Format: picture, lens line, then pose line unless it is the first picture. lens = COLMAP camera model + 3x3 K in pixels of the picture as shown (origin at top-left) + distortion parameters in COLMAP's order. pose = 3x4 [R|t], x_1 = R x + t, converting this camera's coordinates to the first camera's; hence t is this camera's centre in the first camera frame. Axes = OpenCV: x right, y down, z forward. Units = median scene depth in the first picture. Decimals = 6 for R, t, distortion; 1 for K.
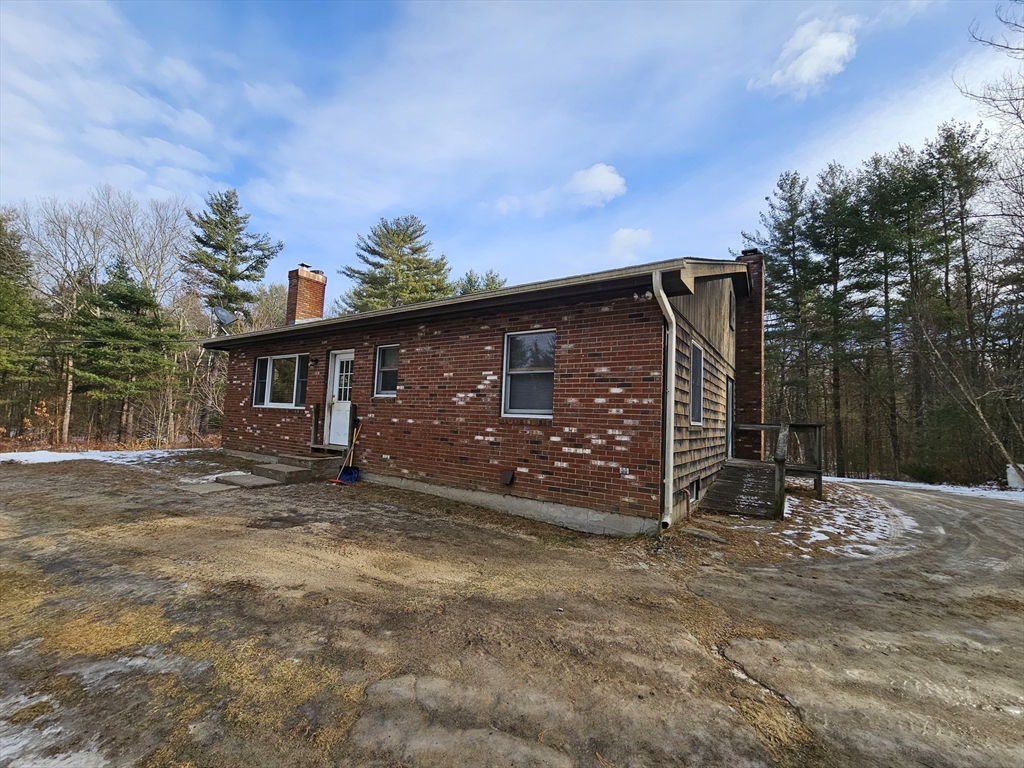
lens RADIAL K [[418.9, 0, 509.1], [0, 418.9, 389.2], [0, 0, 1]] dist [-0.004485, 0.001183]
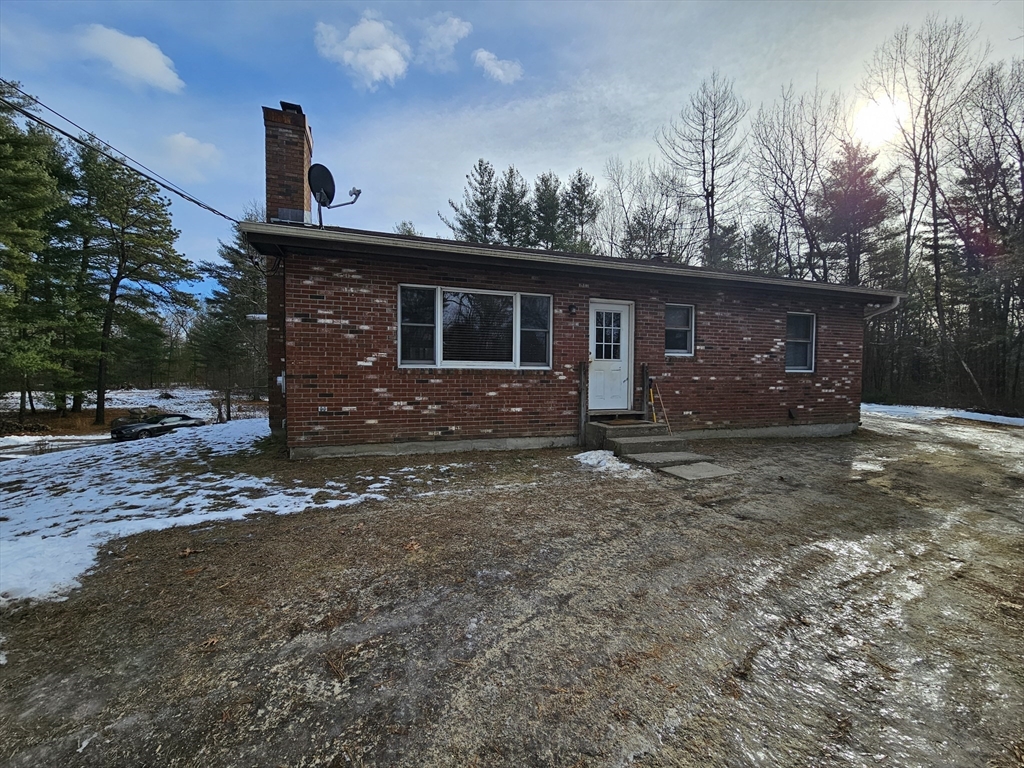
lens RADIAL K [[418.9, 0, 507.6], [0, 418.9, 383.7], [0, 0, 1]] dist [-0.004485, 0.001183]
pose [[0.609160, -0.058599, 0.790880, -1.434335], [-0.038422, 0.993915, 0.103236, -0.003632], [-0.792116, -0.093274, 0.603201, 0.749346]]
